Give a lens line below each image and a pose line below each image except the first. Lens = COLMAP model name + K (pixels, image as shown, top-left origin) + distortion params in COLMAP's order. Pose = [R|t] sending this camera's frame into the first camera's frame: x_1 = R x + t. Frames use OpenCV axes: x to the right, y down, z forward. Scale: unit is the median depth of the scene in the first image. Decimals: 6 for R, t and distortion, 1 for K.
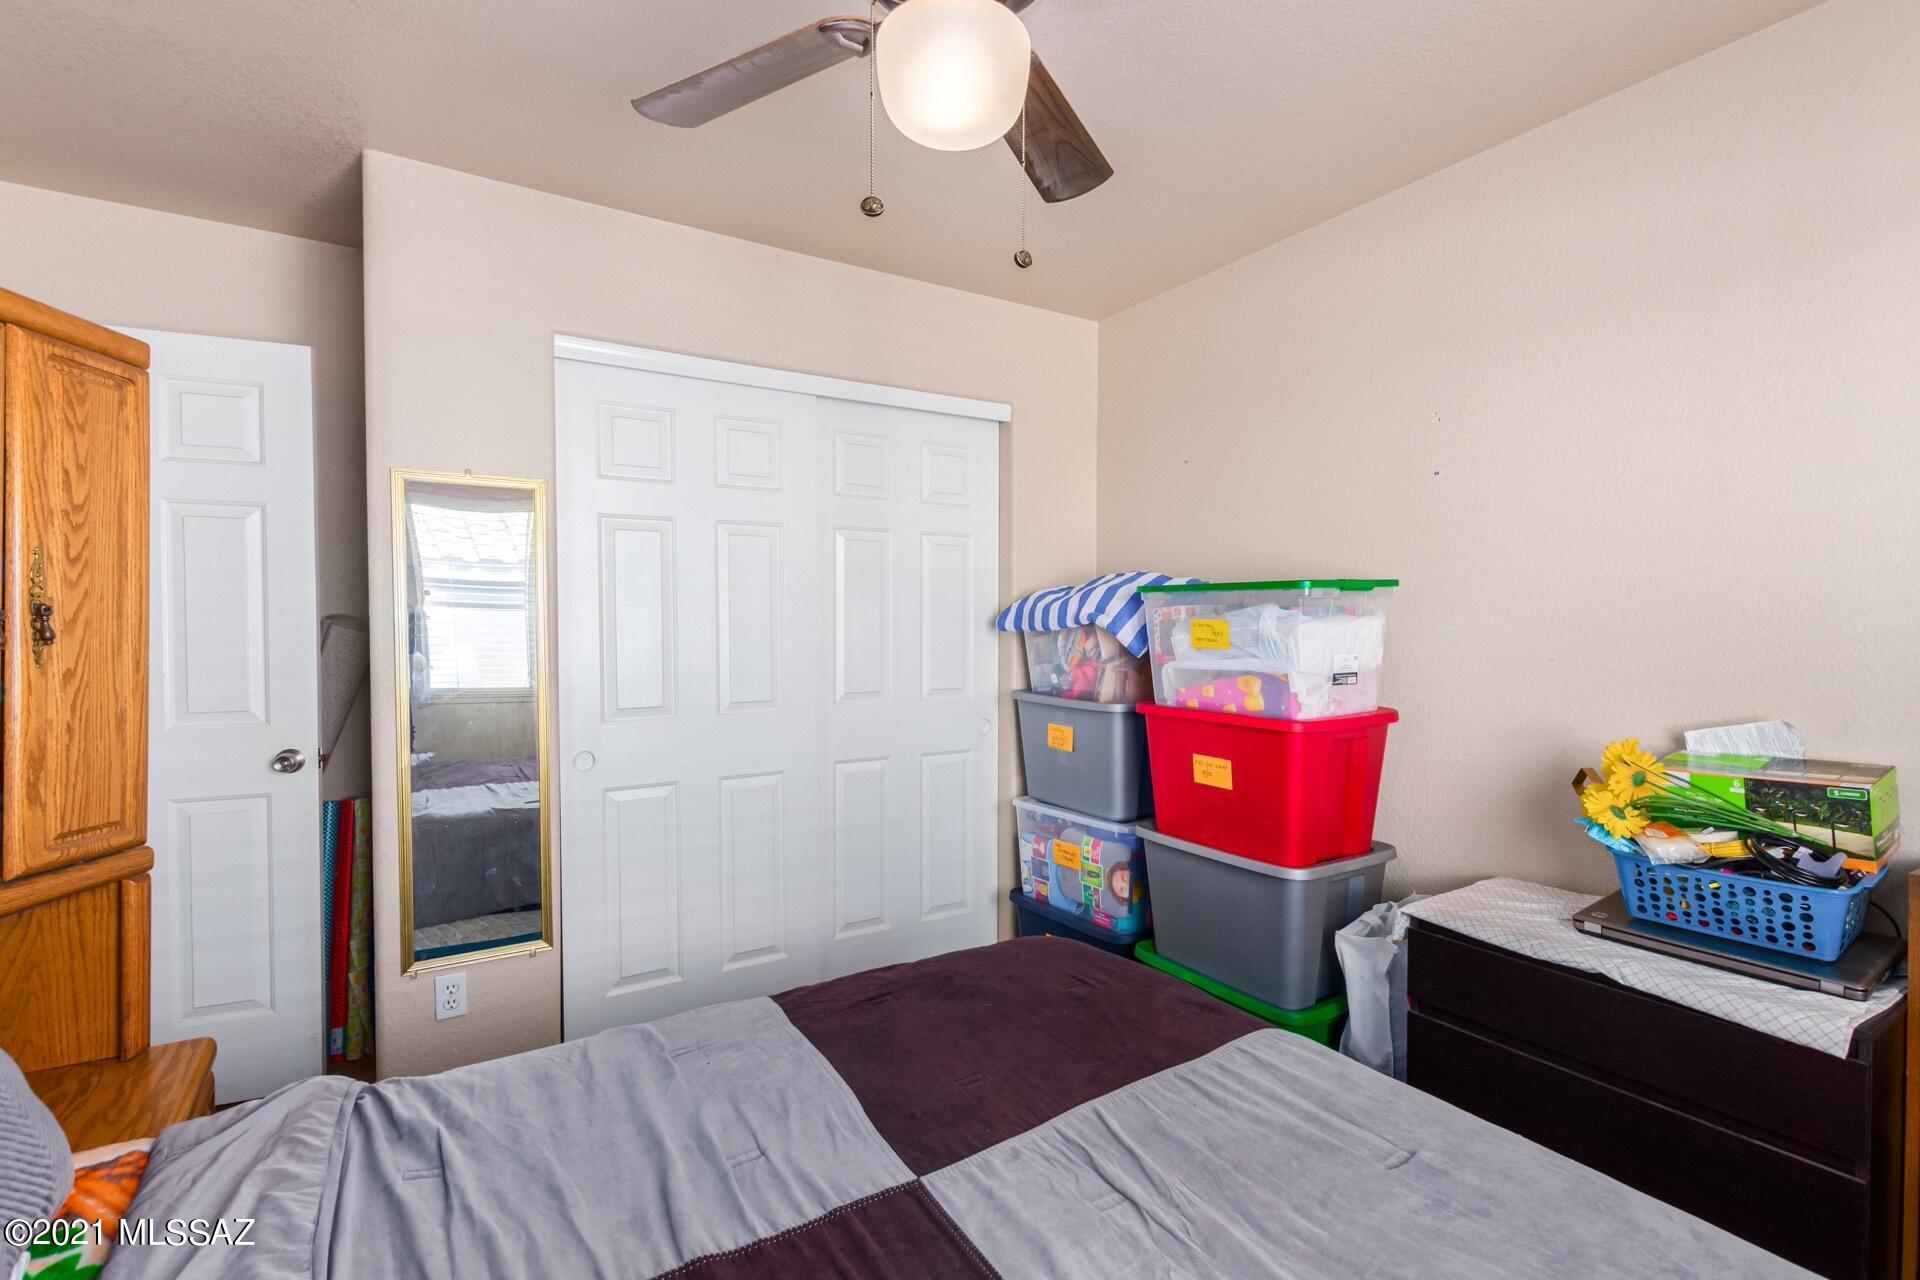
lens RADIAL K [[883.0, 0, 969.0], [0, 883.0, 645.0], [0, 0, 1]] dist [0.011409, -0.000870]
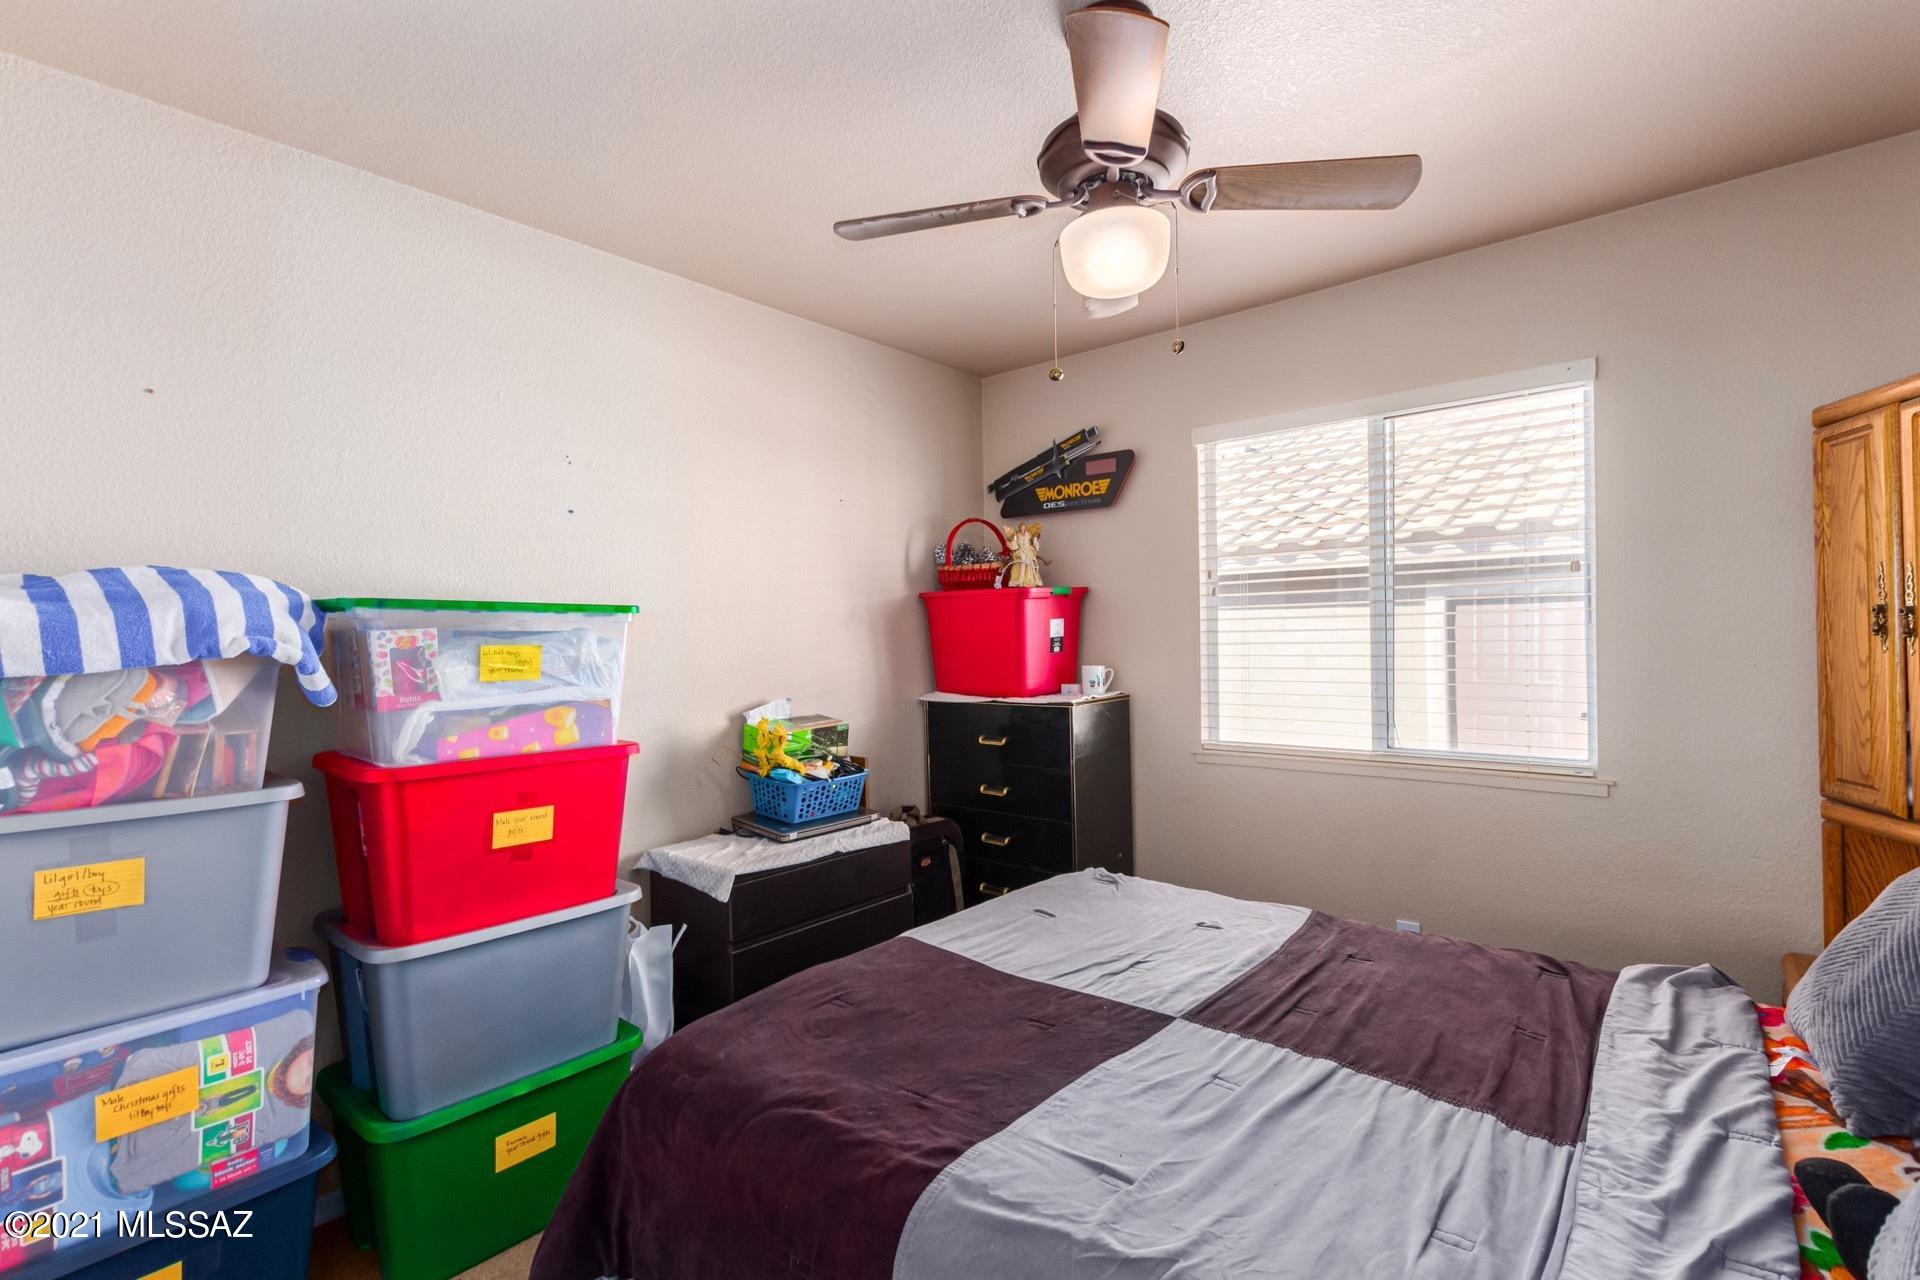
lens RADIAL K [[883.0, 0, 969.0], [0, 883.0, 645.0], [0, 0, 1]] dist [0.011409, -0.000870]
pose [[-0.303822, -0.001706, 0.952727, -0.640371], [0.038071, 0.999178, 0.013930, -0.023966], [-0.951968, 0.040504, -0.303507, 0.830147]]
